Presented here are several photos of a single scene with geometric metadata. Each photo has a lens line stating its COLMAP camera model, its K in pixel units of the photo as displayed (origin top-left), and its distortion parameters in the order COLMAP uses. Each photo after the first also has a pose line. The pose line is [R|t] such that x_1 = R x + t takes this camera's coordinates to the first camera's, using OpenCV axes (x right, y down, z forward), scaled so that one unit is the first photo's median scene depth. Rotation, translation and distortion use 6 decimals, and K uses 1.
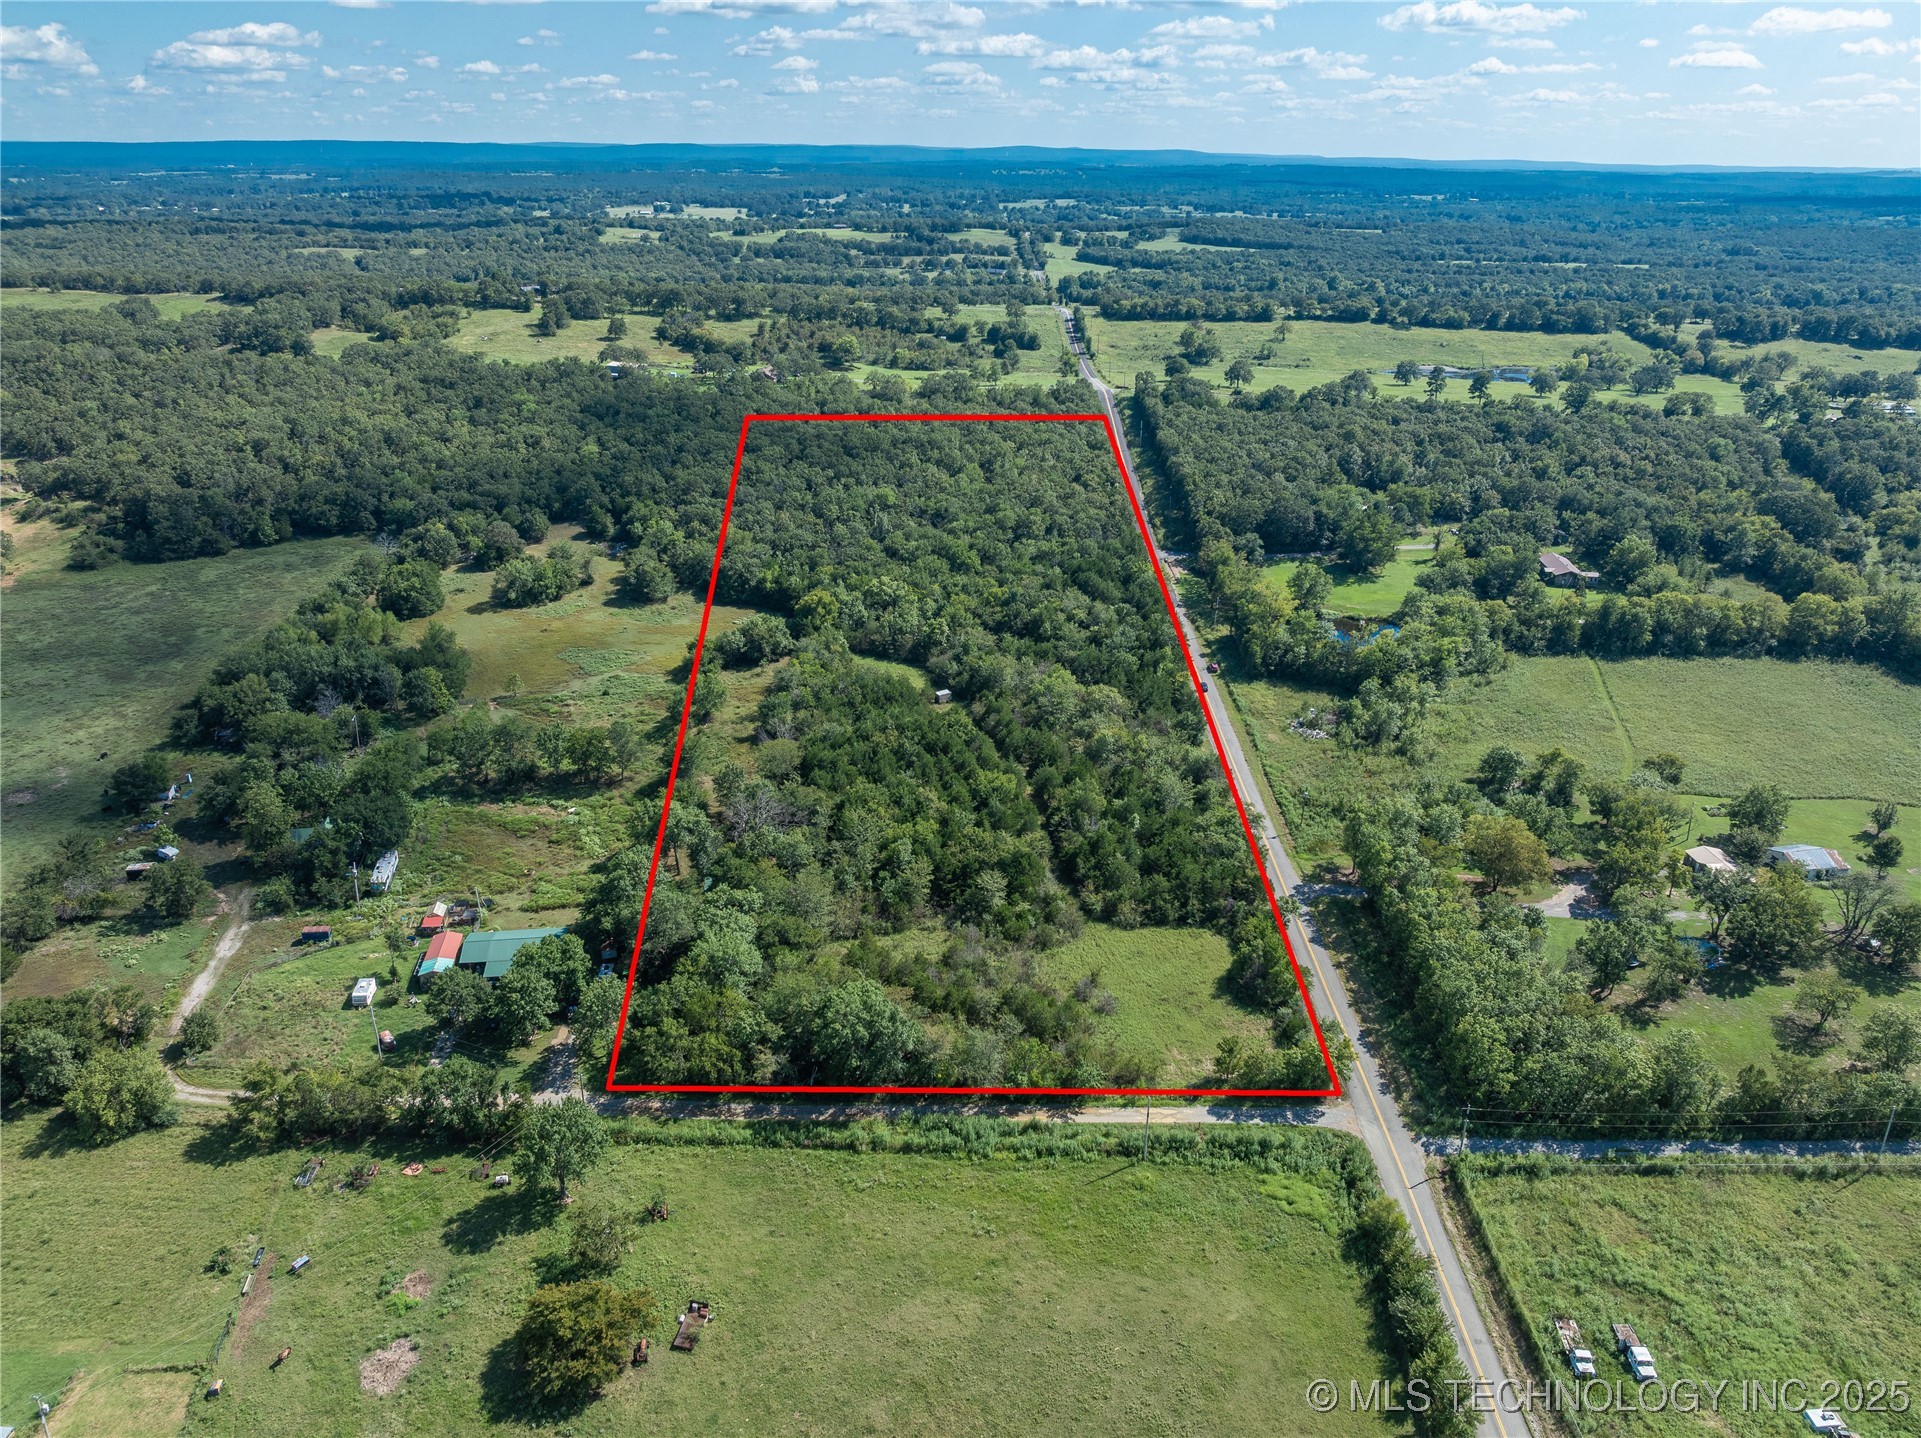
lens RADIAL K [[1355.5, 0, 958.8], [0, 1355.5, 721.8], [0, 0, 1]] dist [-0.057316, 0.027337]
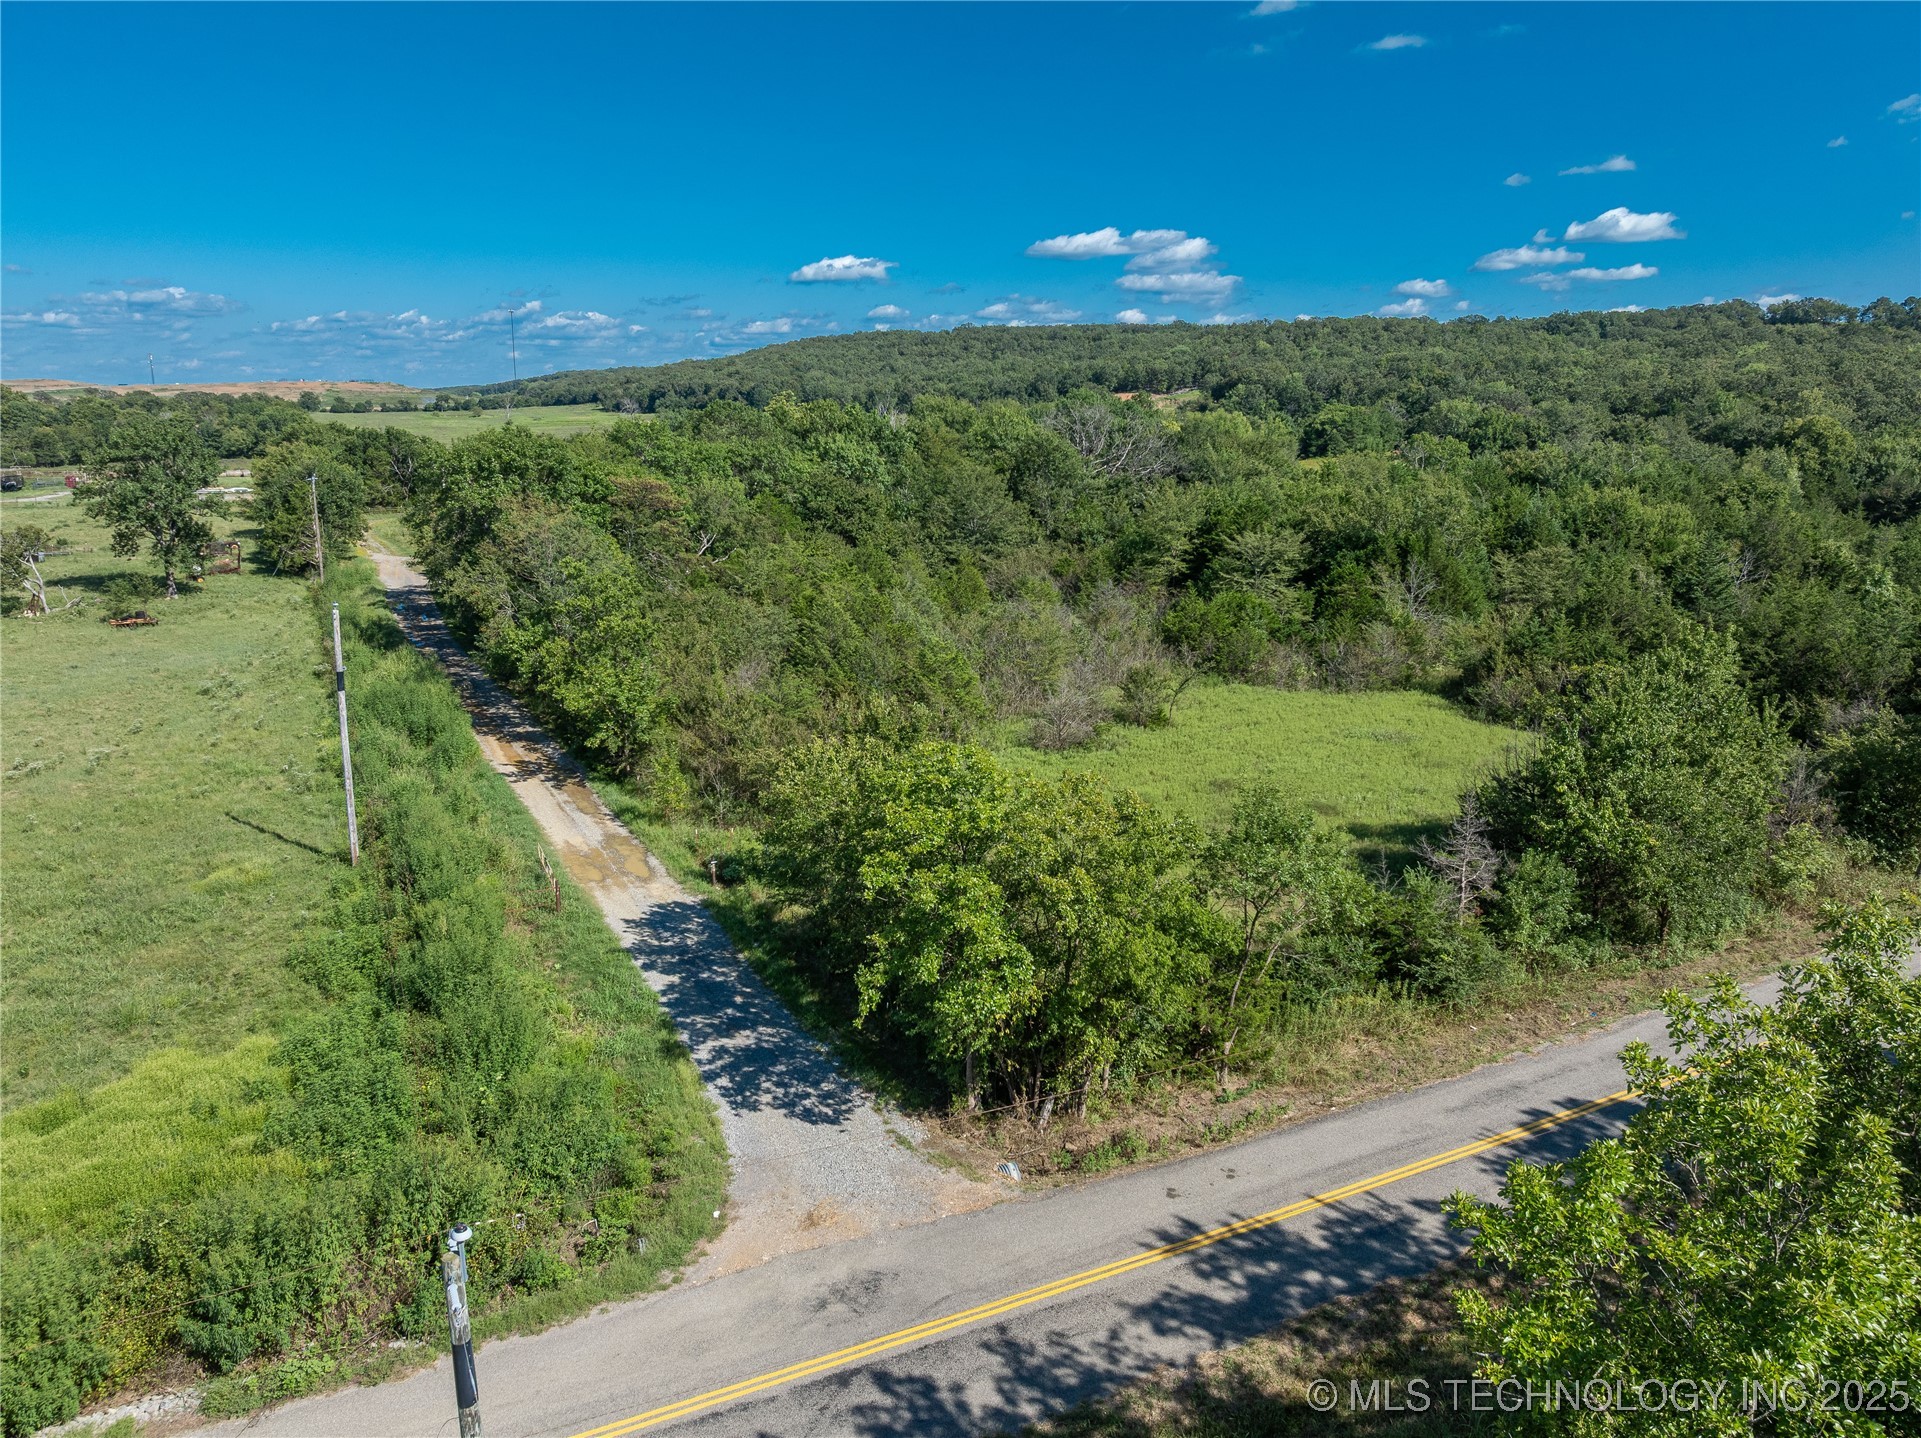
lens RADIAL K [[1355.5, 0, 963.4], [0, 1355.5, 712.3], [0, 0, 1]] dist [-0.057316, 0.027337]
pose [[0.451799, 0.190838, -0.871469, 0.295550], [-0.351758, 0.935819, 0.022566, 0.161285], [0.819844, 0.296351, 0.489931, 0.636611]]
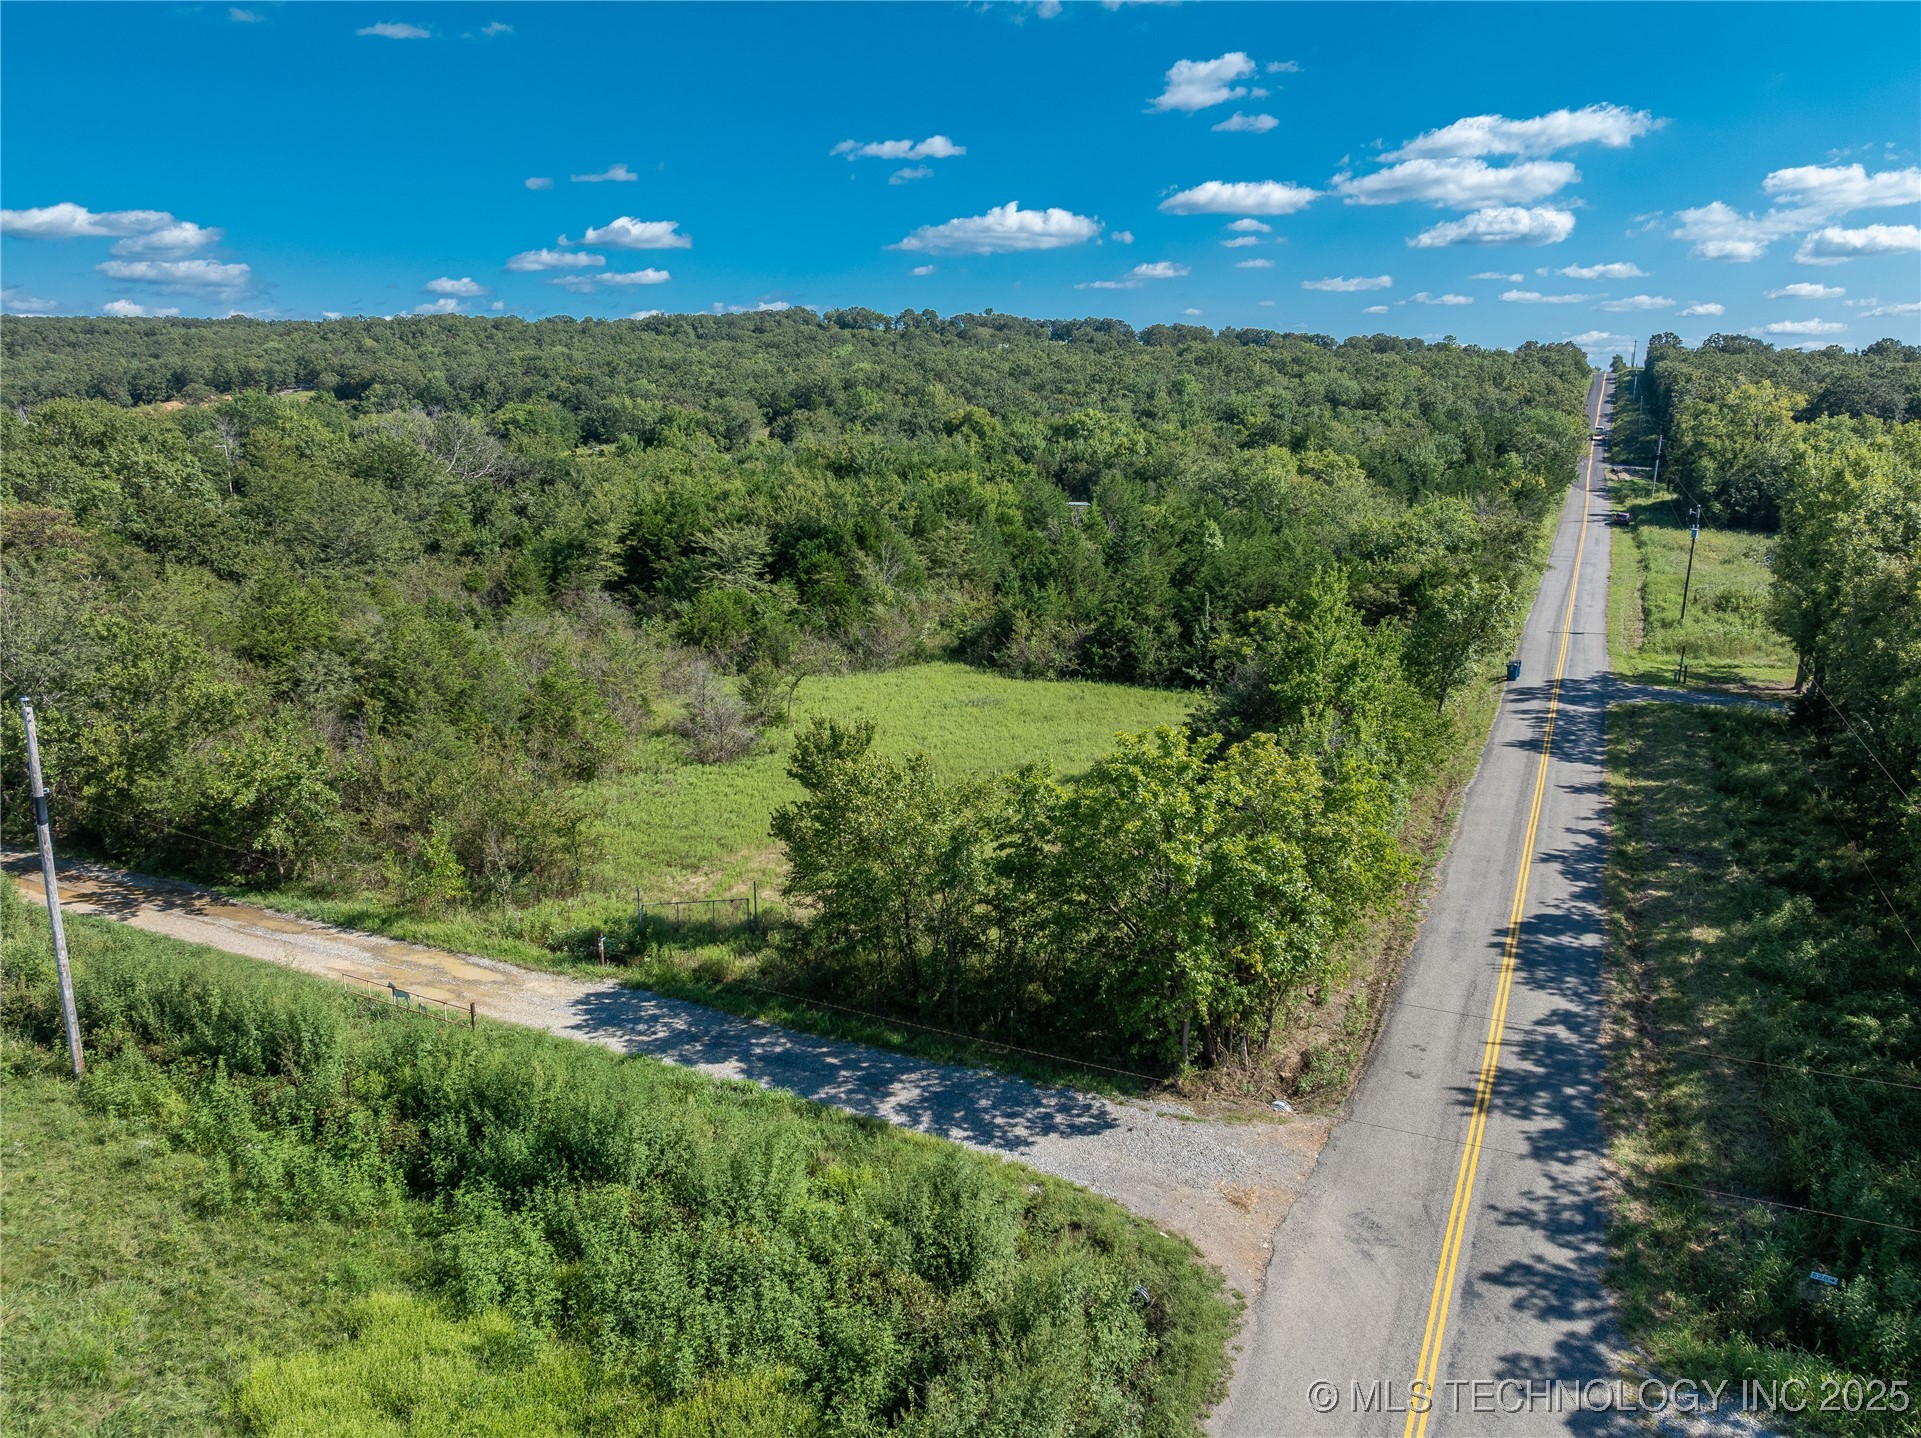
lens RADIAL K [[1355.5, 0, 960.4], [0, 1355.5, 724.2], [0, 0, 1]] dist [-0.057316, 0.027337]
pose [[0.906137, 0.089152, -0.413483, 0.224366], [-0.160693, 0.976803, -0.141543, 0.187424], [0.391272, 0.194701, 0.899443, 0.576646]]
